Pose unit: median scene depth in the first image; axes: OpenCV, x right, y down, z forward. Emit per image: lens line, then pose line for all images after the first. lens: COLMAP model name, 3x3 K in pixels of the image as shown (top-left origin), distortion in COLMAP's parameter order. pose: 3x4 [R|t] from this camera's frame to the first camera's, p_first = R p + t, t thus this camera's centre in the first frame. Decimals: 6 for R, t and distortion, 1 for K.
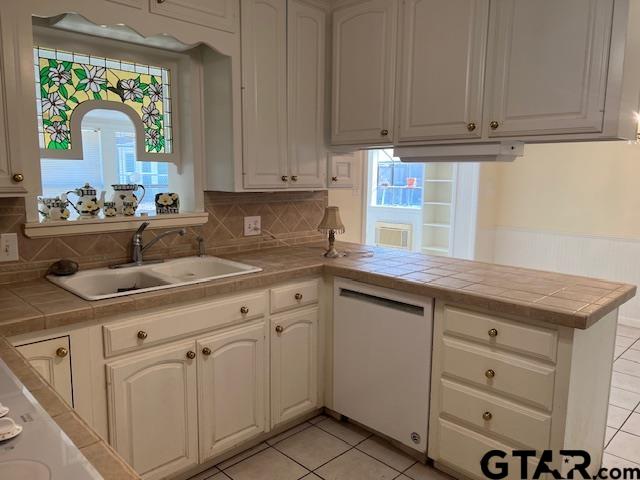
lens RADIAL K [[482.4, 0, 319.9], [0, 482.4, 239.4], [0, 0, 1]] dist [0.018282, -0.007467]
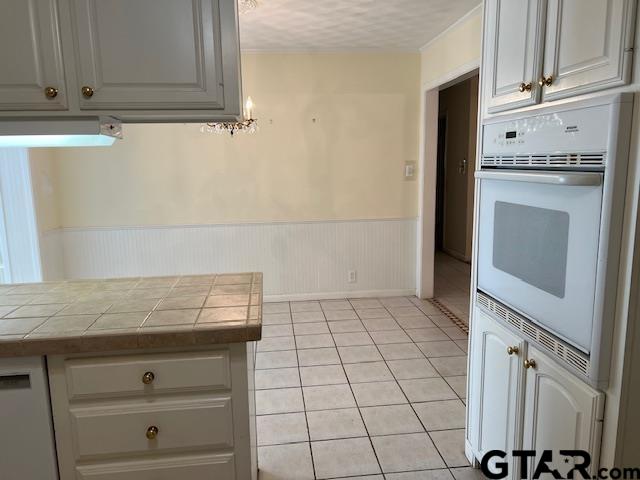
lens RADIAL K [[482.4, 0, 320.7], [0, 482.4, 243.7], [0, 0, 1]] dist [0.018282, -0.007467]
pose [[0.614752, -0.149613, 0.774401, -0.016949], [0.131139, 0.987566, 0.086693, -0.033692], [-0.777742, 0.048260, 0.626728, 0.305714]]
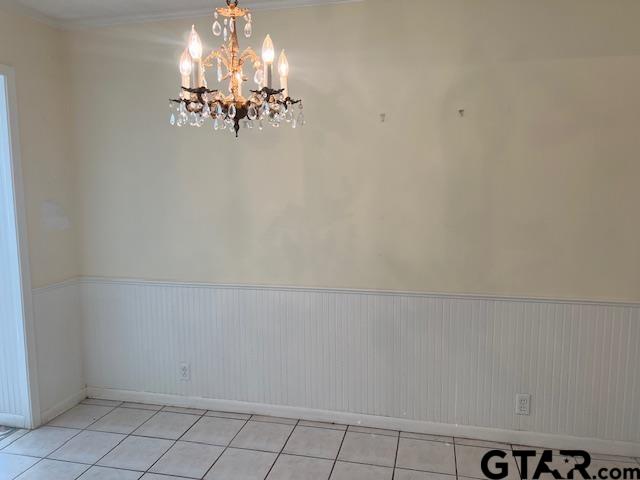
lens RADIAL K [[482.4, 0, 316.4], [0, 482.4, 244.7], [0, 0, 1]] dist [0.018282, -0.007467]
pose [[0.855257, -0.077658, 0.512351, 0.679253], [0.084047, 0.996404, 0.010730, -0.106135], [-0.511342, 0.033885, 0.858709, 0.765031]]
